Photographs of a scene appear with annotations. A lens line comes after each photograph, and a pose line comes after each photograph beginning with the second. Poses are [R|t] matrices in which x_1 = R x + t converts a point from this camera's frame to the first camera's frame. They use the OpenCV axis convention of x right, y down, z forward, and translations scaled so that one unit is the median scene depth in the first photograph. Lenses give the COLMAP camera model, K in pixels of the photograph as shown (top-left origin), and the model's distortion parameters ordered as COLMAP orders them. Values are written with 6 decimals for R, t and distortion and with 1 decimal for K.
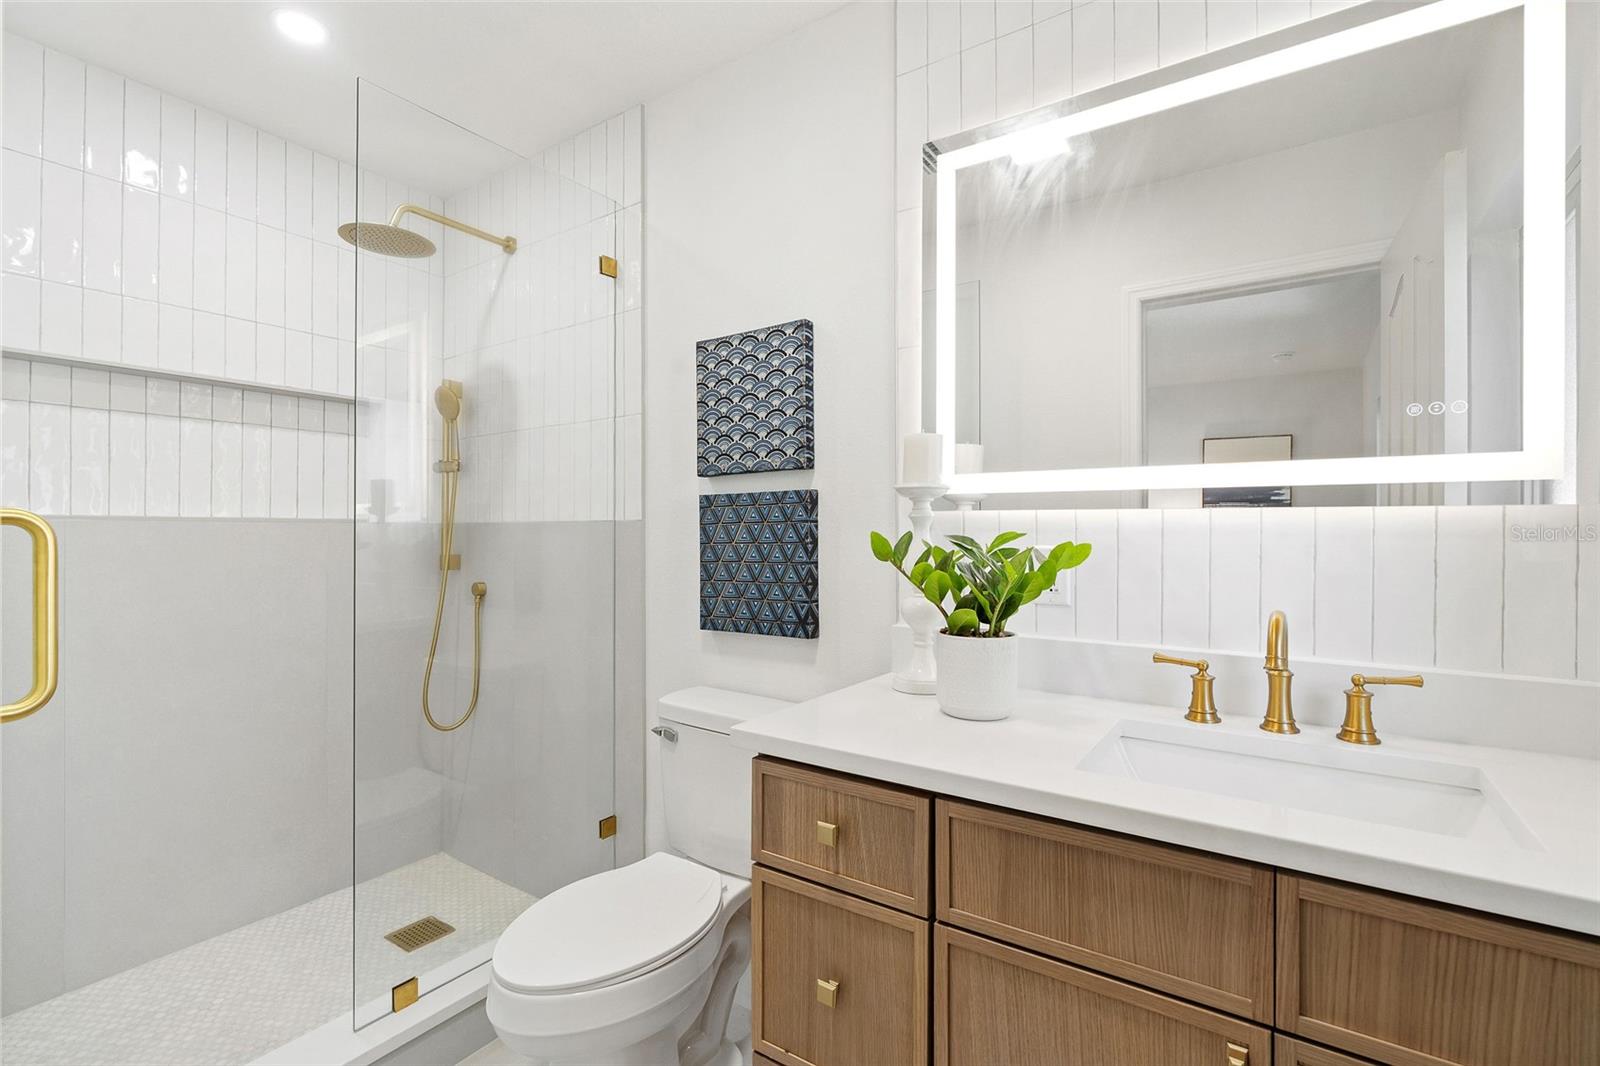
lens RADIAL K [[737.1, 0, 775.2], [0, 737.1, 502.2], [0, 0, 1]] dist [-0.003287, -0.000052]
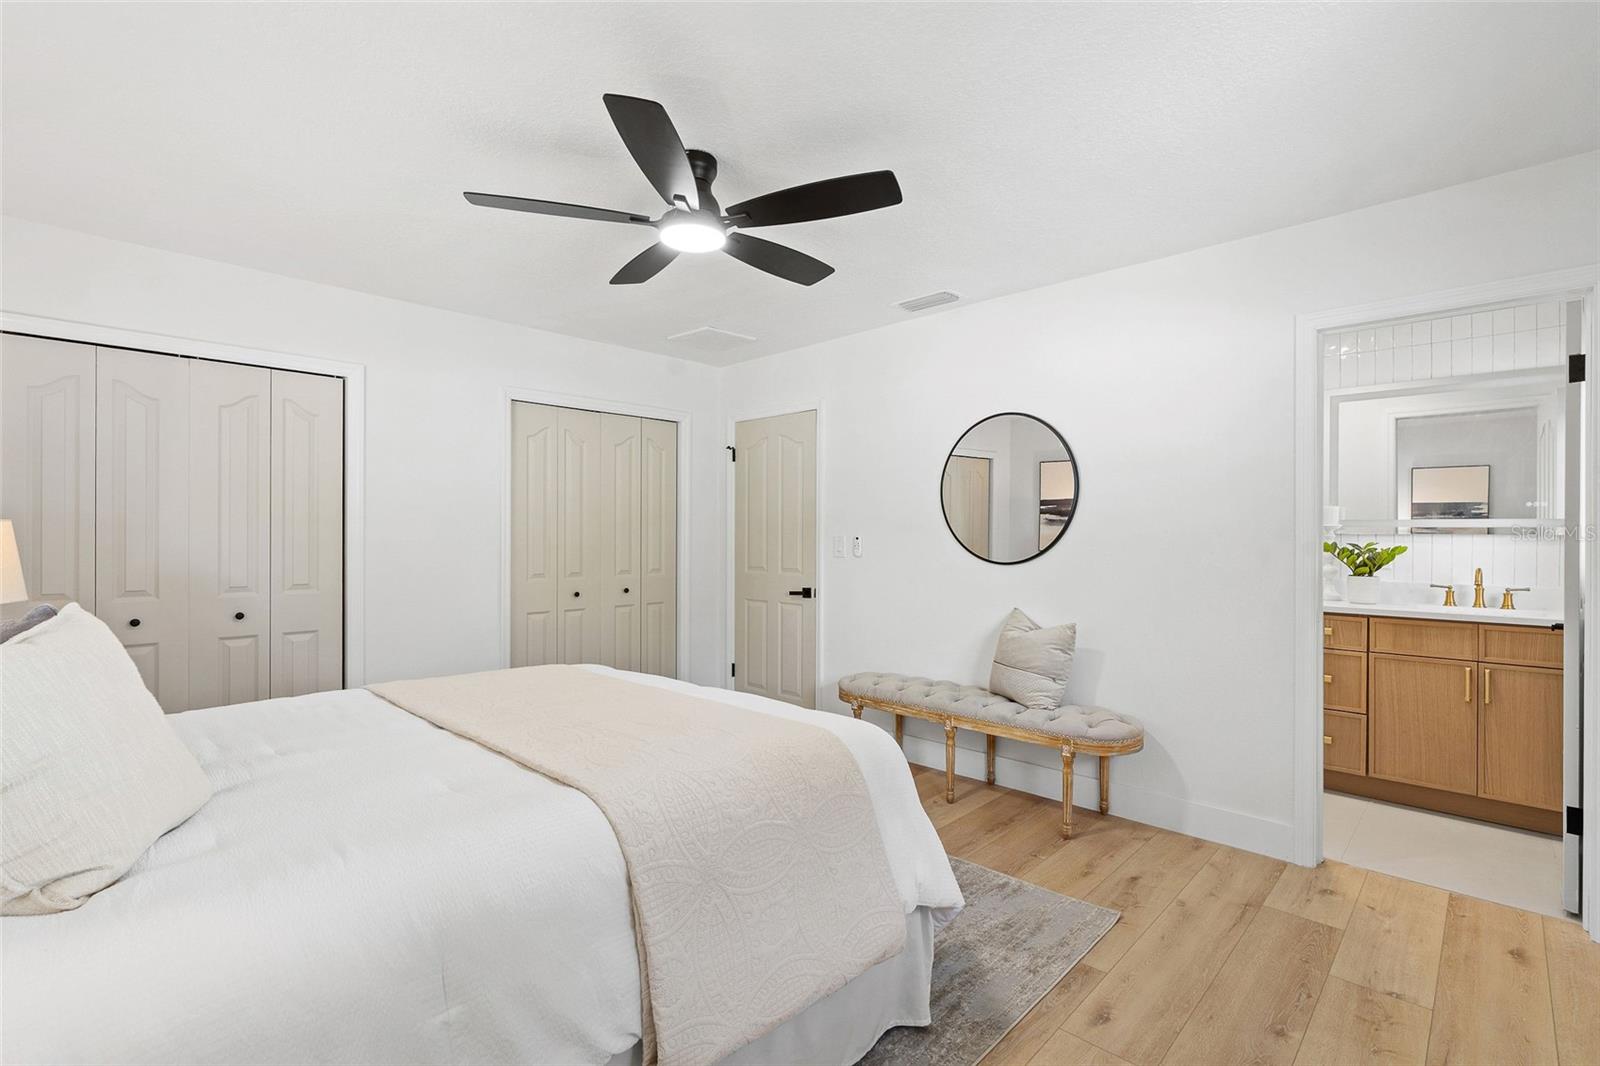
lens RADIAL K [[737.1, 0, 775.2], [0, 737.1, 502.2], [0, 0, 1]] dist [-0.003287, -0.000052]
pose [[0.986635, -0.005210, -0.162861, -1.856352], [0.004673, 0.999982, -0.003677, -0.141471], [0.162877, 0.002867, 0.986642, -2.715979]]
